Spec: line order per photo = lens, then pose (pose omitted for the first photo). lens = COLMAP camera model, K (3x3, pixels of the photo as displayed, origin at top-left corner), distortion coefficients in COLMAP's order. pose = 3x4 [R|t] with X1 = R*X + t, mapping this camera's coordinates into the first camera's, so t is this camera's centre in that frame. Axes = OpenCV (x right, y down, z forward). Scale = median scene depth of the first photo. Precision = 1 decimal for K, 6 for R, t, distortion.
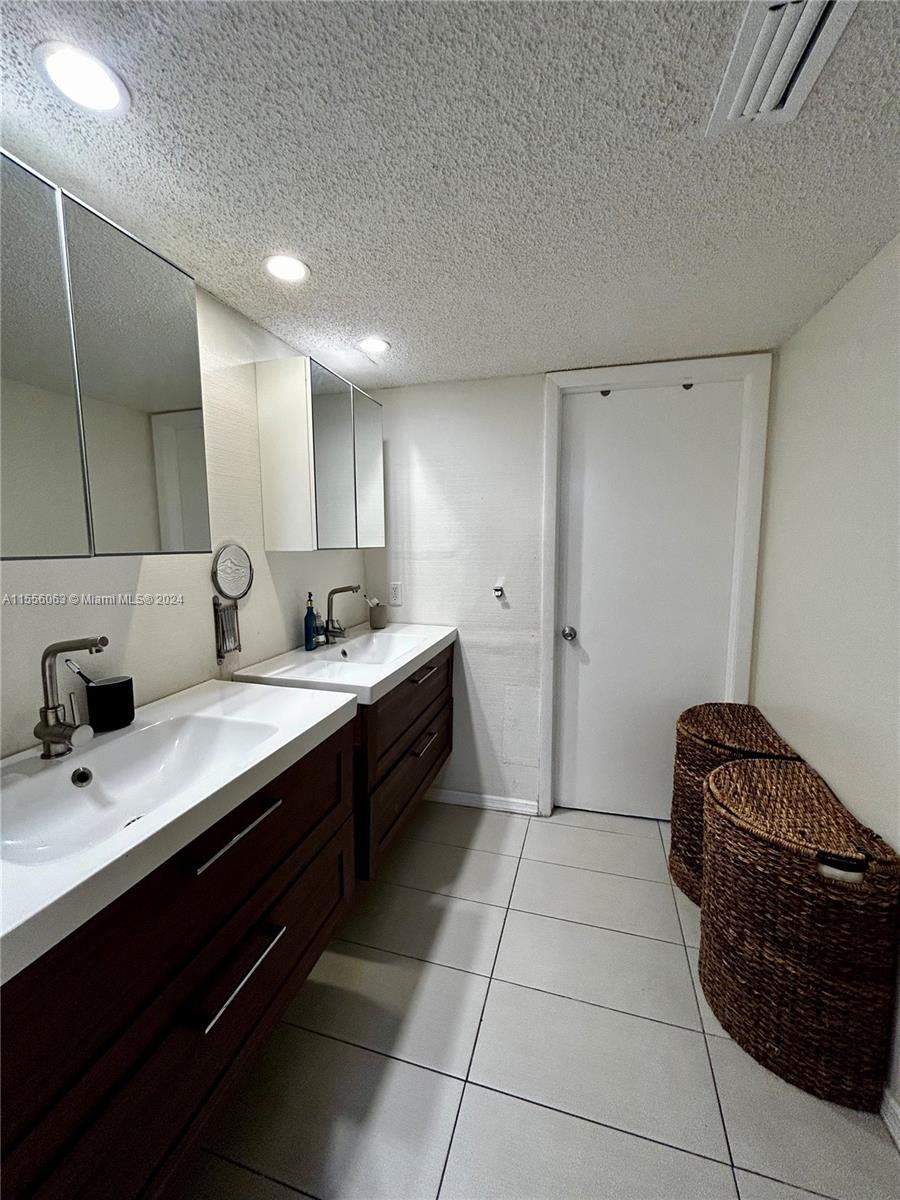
lens RADIAL K [[485.5, 0, 448.9], [0, 485.5, 596.5], [0, 0, 1]] dist [0.001332, -0.000352]
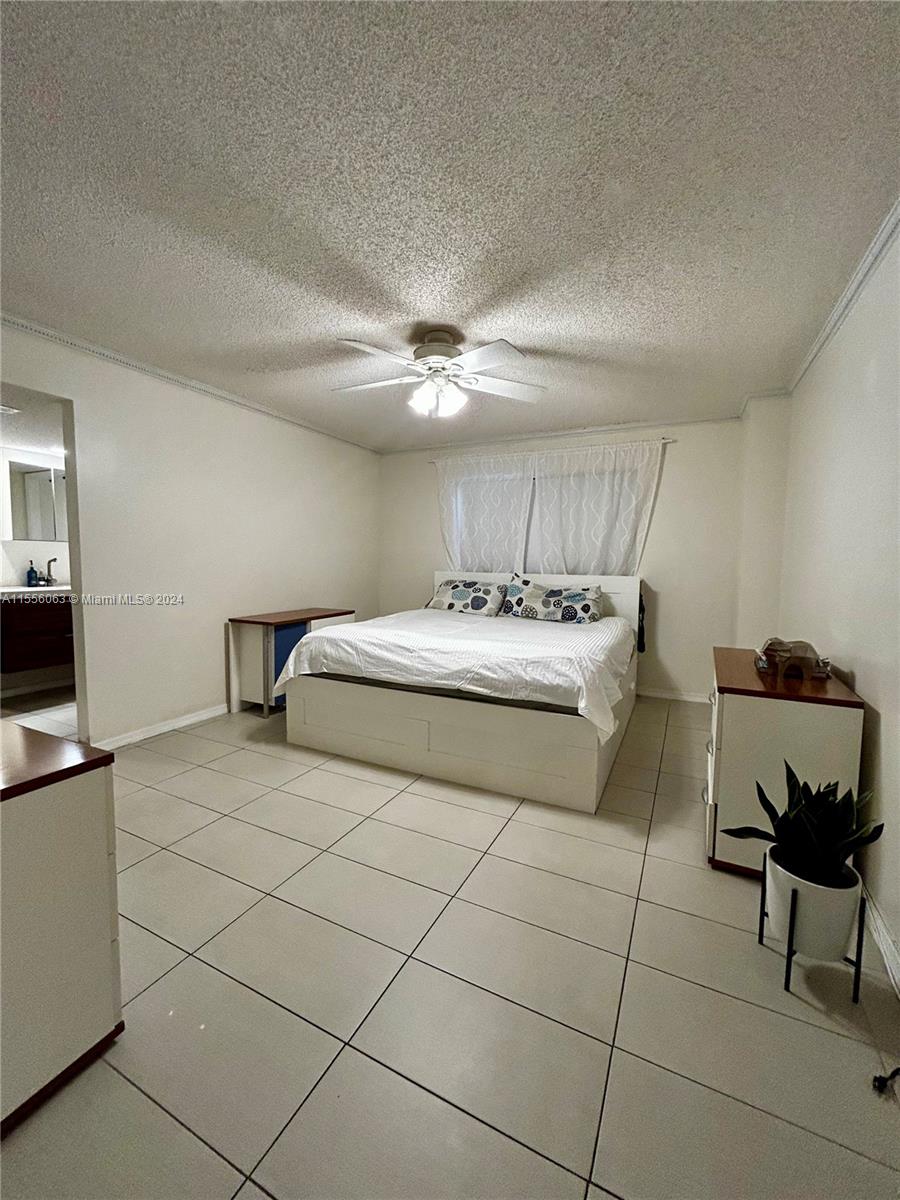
lens RADIAL K [[485.5, 0, 450.3], [0, 485.5, 599.9], [0, 0, 1]] dist [0.001332, -0.000352]
pose [[0.981857, 0.027162, -0.187667, 1.894878], [-0.033822, 0.998903, -0.032377, 0.169293], [0.186582, 0.038136, 0.981699, -0.746863]]
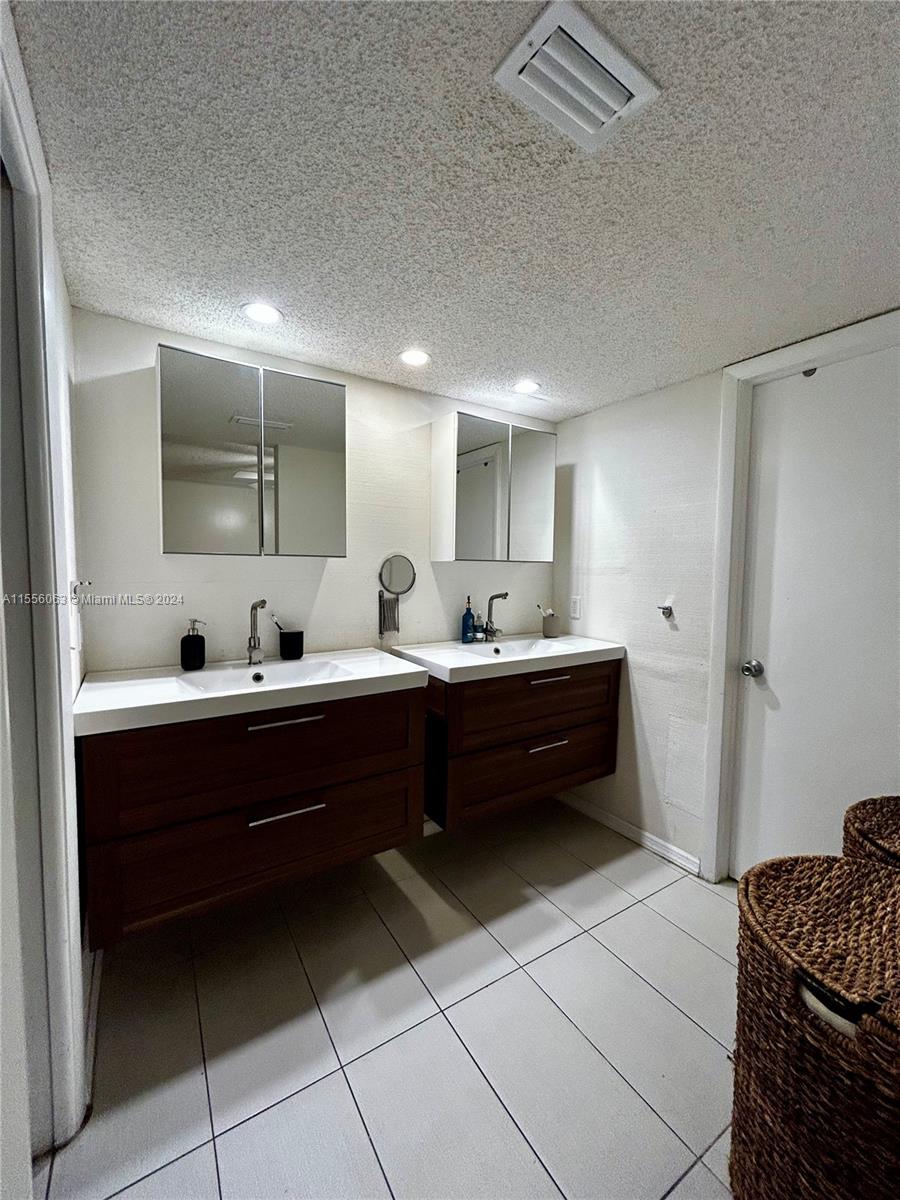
lens RADIAL K [[485.5, 0, 451.9], [0, 485.5, 596.7], [0, 0, 1]] dist [0.001332, -0.000352]
pose [[0.751251, 0.054958, -0.657725, 0.475323], [-0.090986, 0.995636, -0.020731, 0.021832], [0.653715, 0.075418, 0.752973, 0.042705]]
